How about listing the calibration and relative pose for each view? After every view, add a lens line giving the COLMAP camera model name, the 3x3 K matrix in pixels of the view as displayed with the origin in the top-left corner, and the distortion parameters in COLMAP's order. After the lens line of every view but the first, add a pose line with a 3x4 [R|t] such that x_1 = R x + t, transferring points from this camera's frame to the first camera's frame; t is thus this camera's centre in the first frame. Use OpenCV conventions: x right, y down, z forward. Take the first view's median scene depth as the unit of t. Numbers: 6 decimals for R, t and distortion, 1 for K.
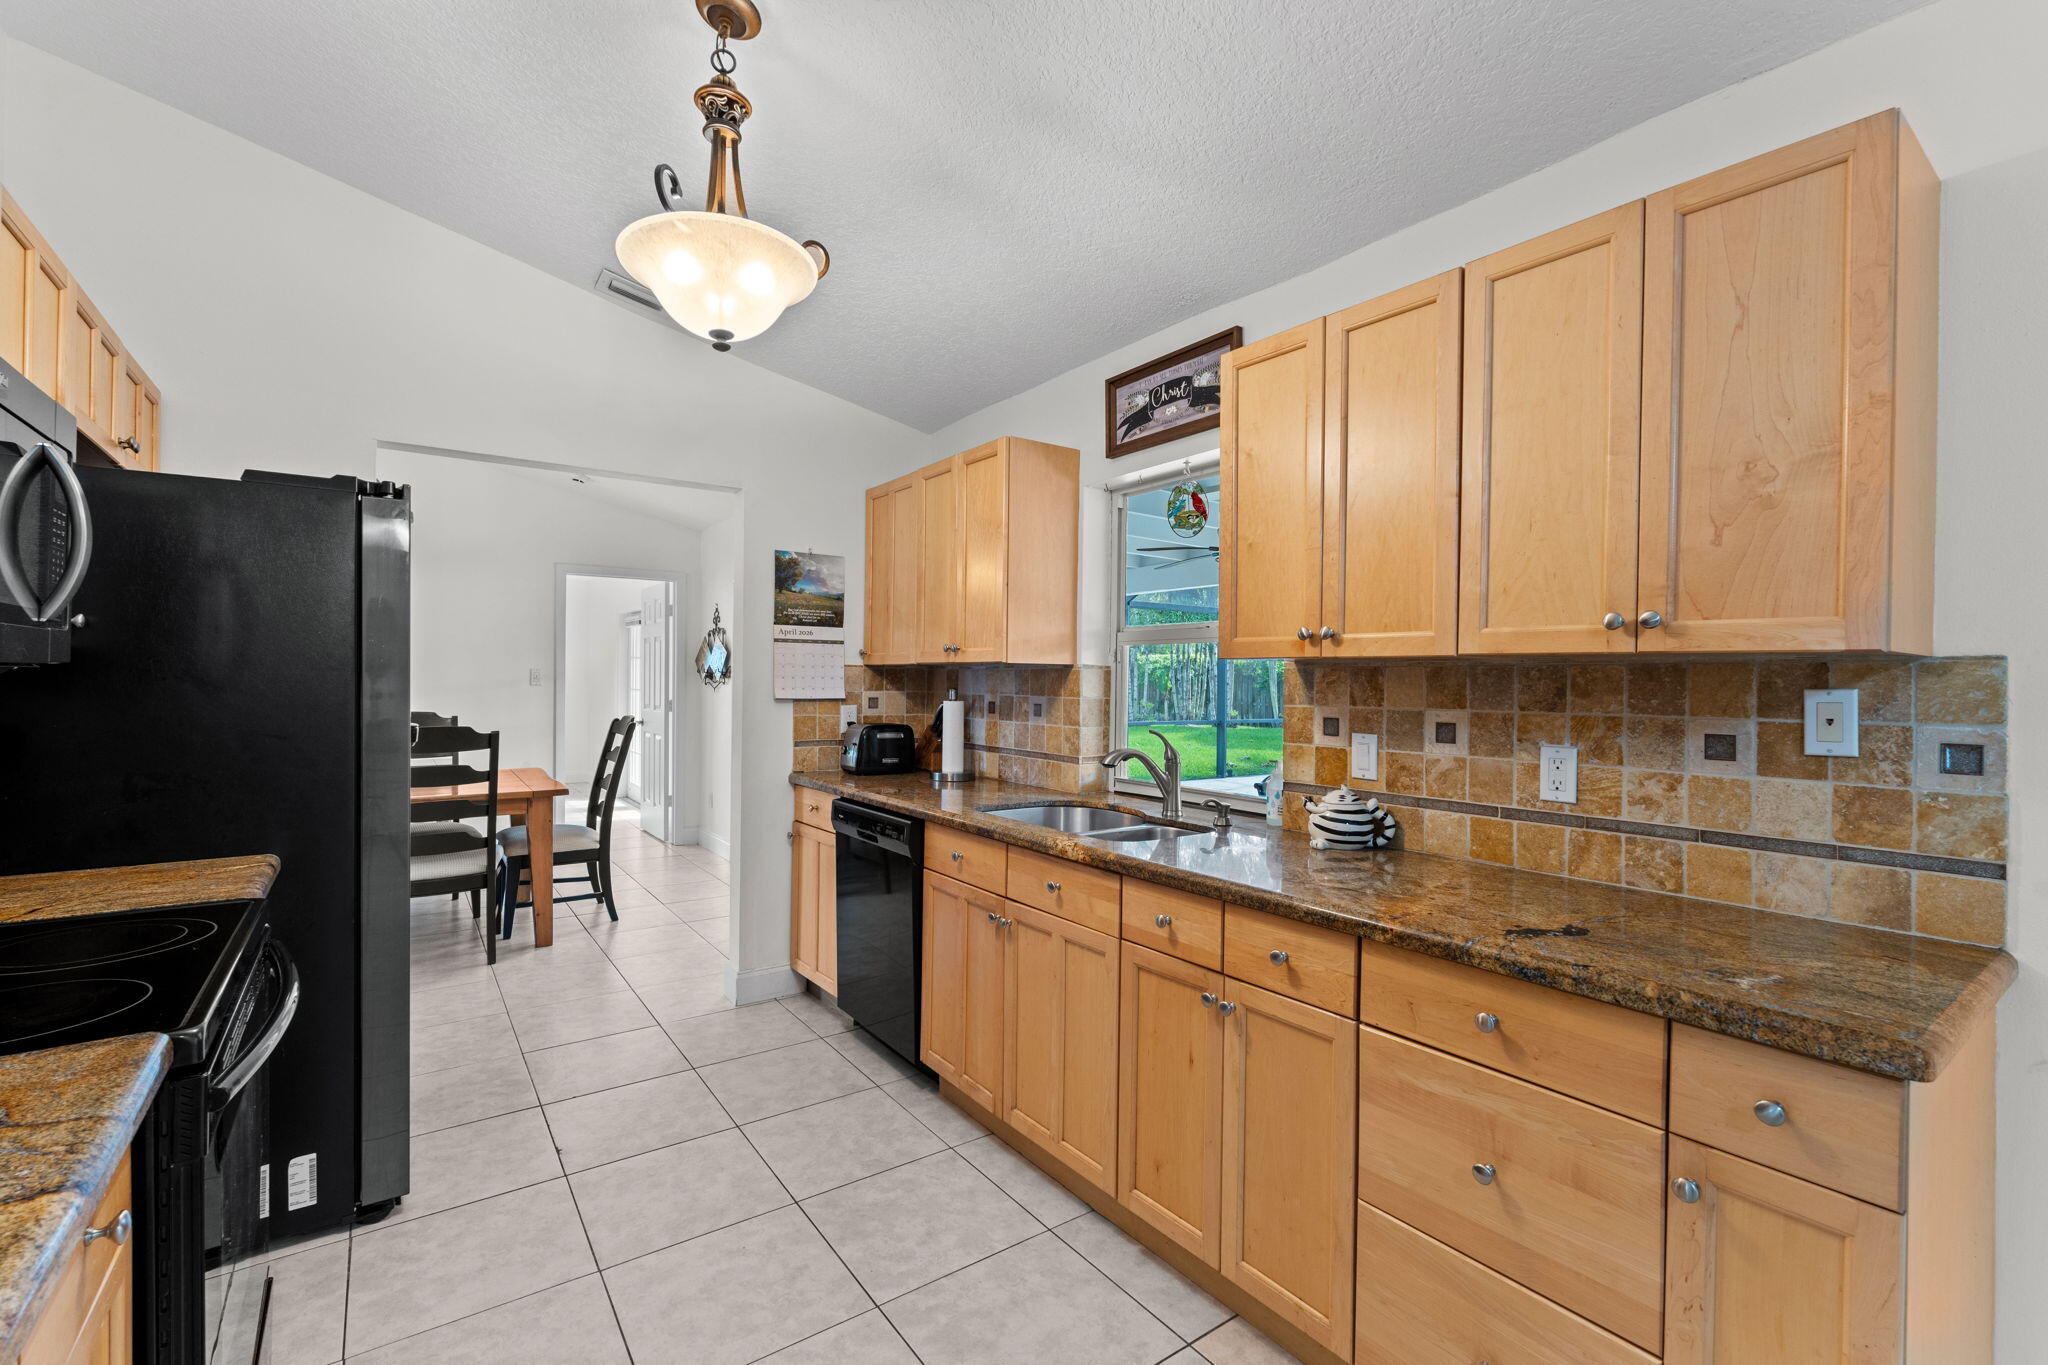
lens RADIAL K [[891.3, 0, 1026.8], [0, 891.3, 682.0], [0, 0, 1]] dist [-0.001965, 0.000009]
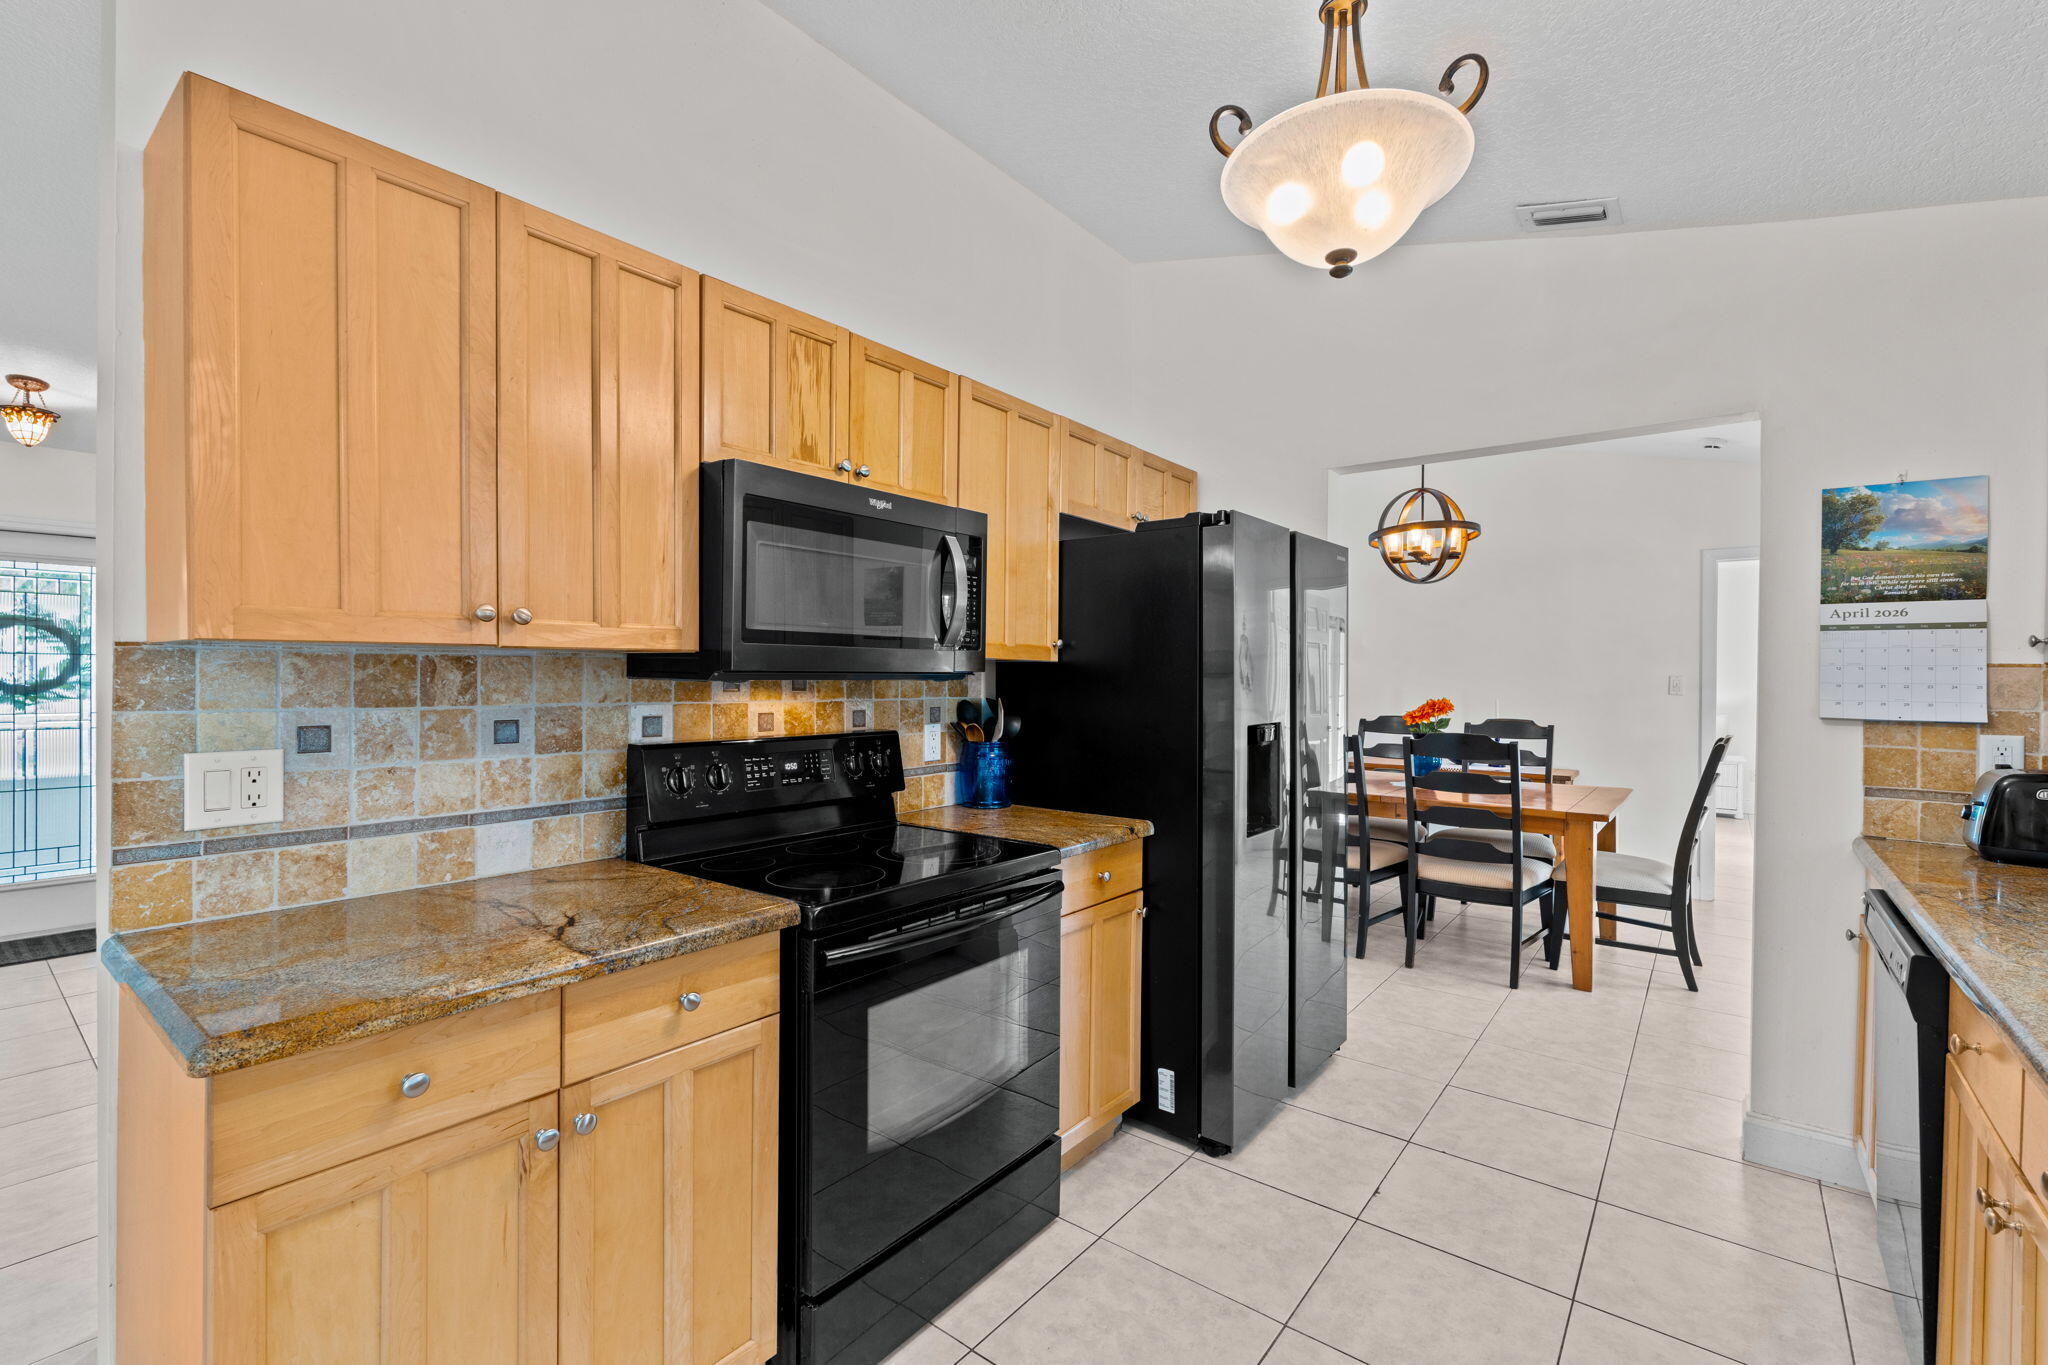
lens RADIAL K [[891.3, 0, 1028.6], [0, 891.3, 684.9], [0, 0, 1]] dist [-0.001965, 0.000009]
pose [[0.274242, 0.001789, -0.961659, 0.220848], [-0.010109, 0.999948, -0.001023, 0.001086], [0.961608, 0.010002, 0.274245, 0.321258]]
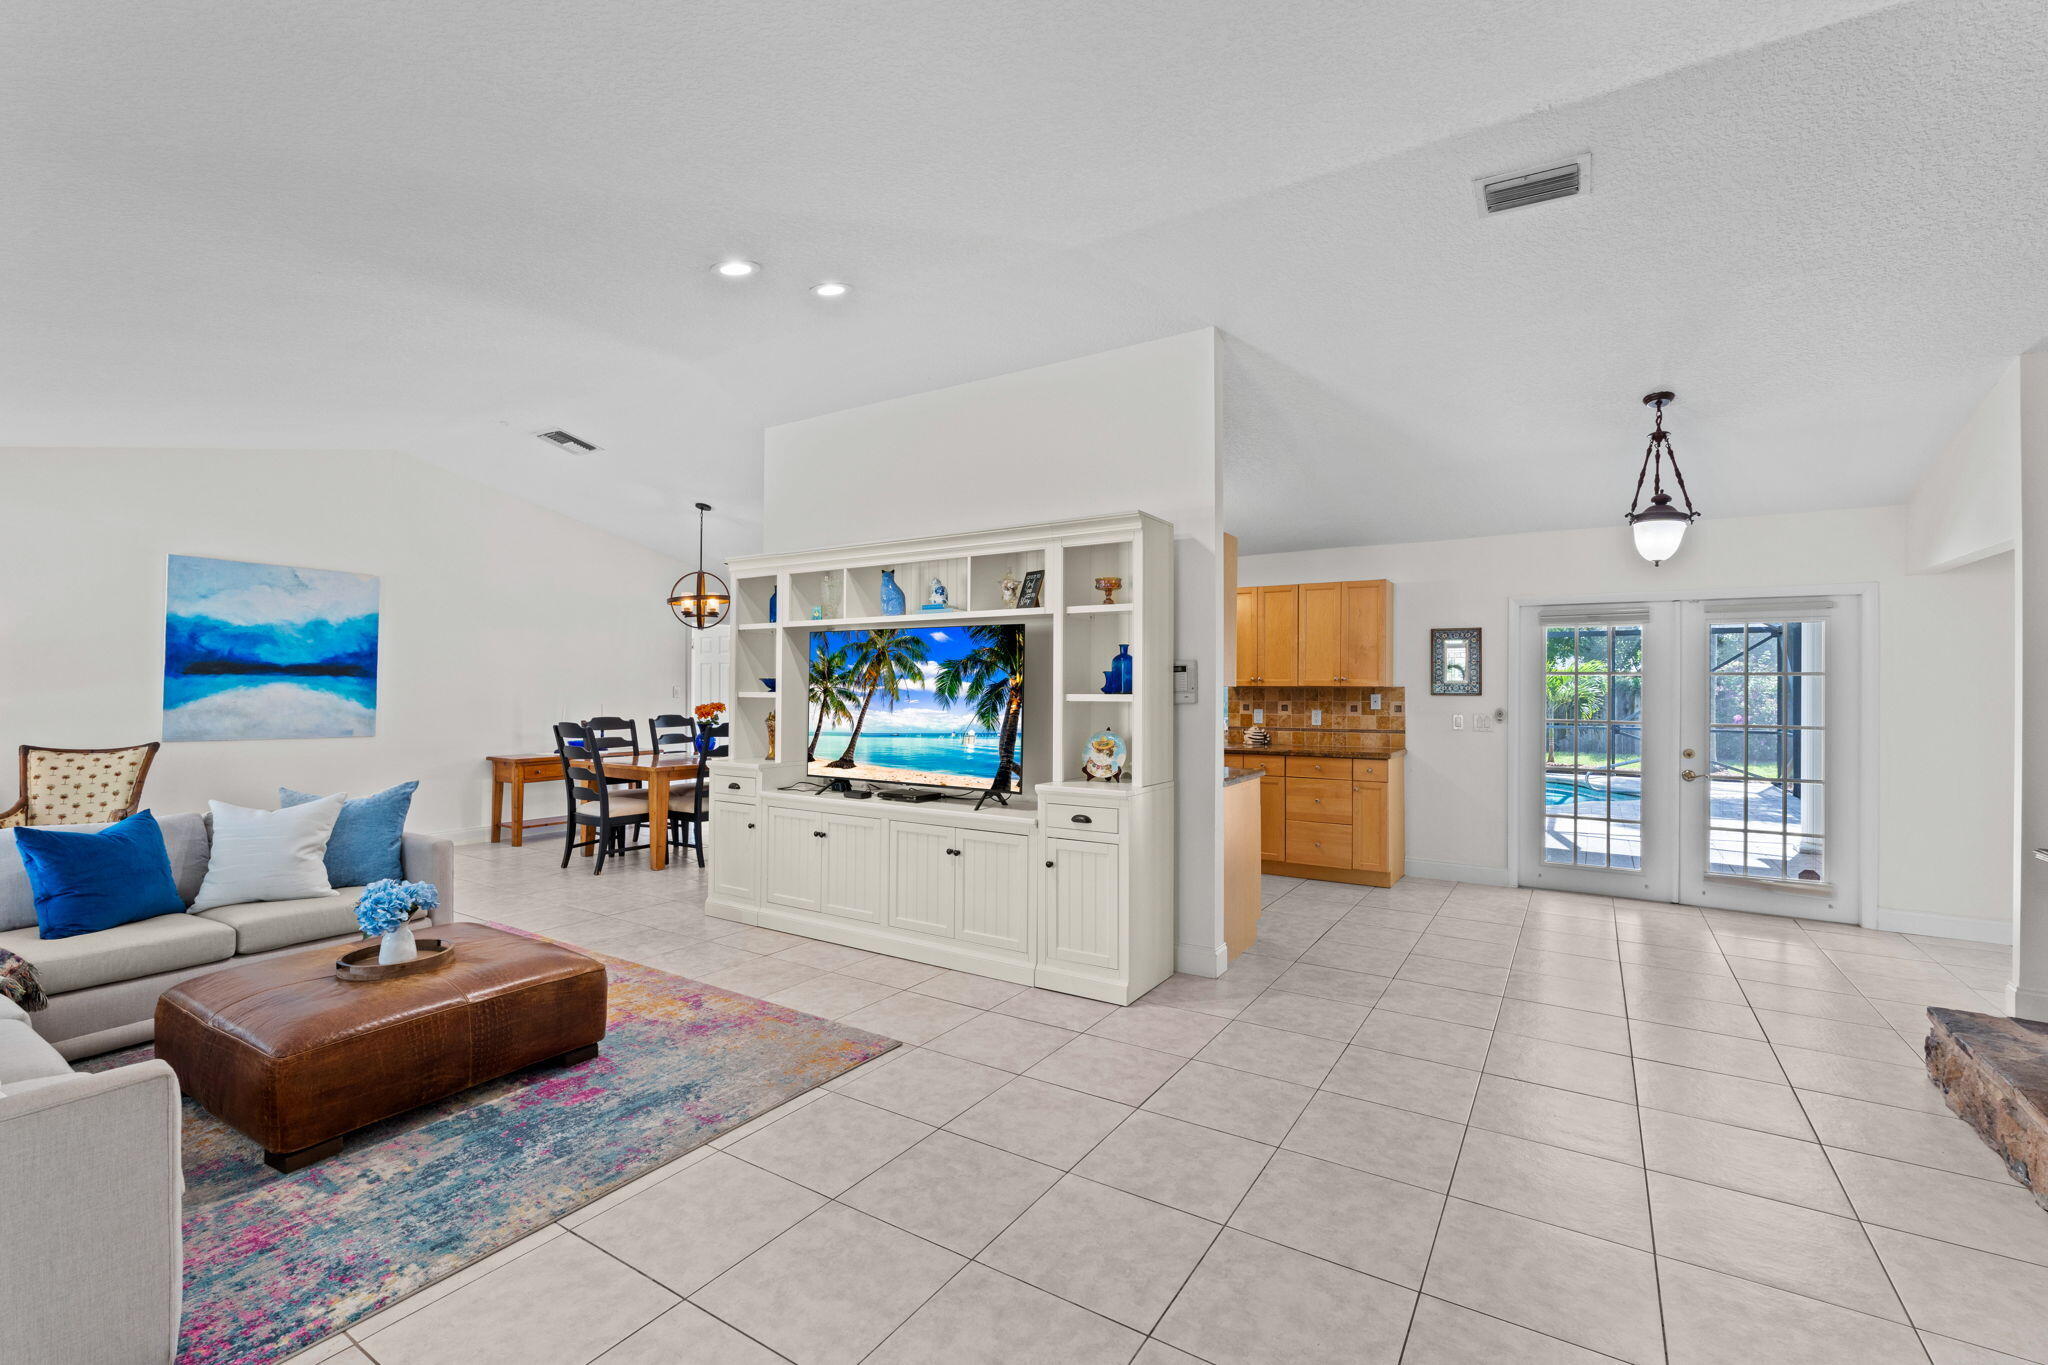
lens RADIAL K [[891.3, 0, 1020.0], [0, 891.3, 685.3], [0, 0, 1]] dist [-0.001965, 0.000009]
pose [[0.931461, -0.005632, 0.363797, -0.823704], [0.007593, 0.999963, -0.003961, -0.011298], [-0.363761, 0.006452, 0.931470, -0.868678]]
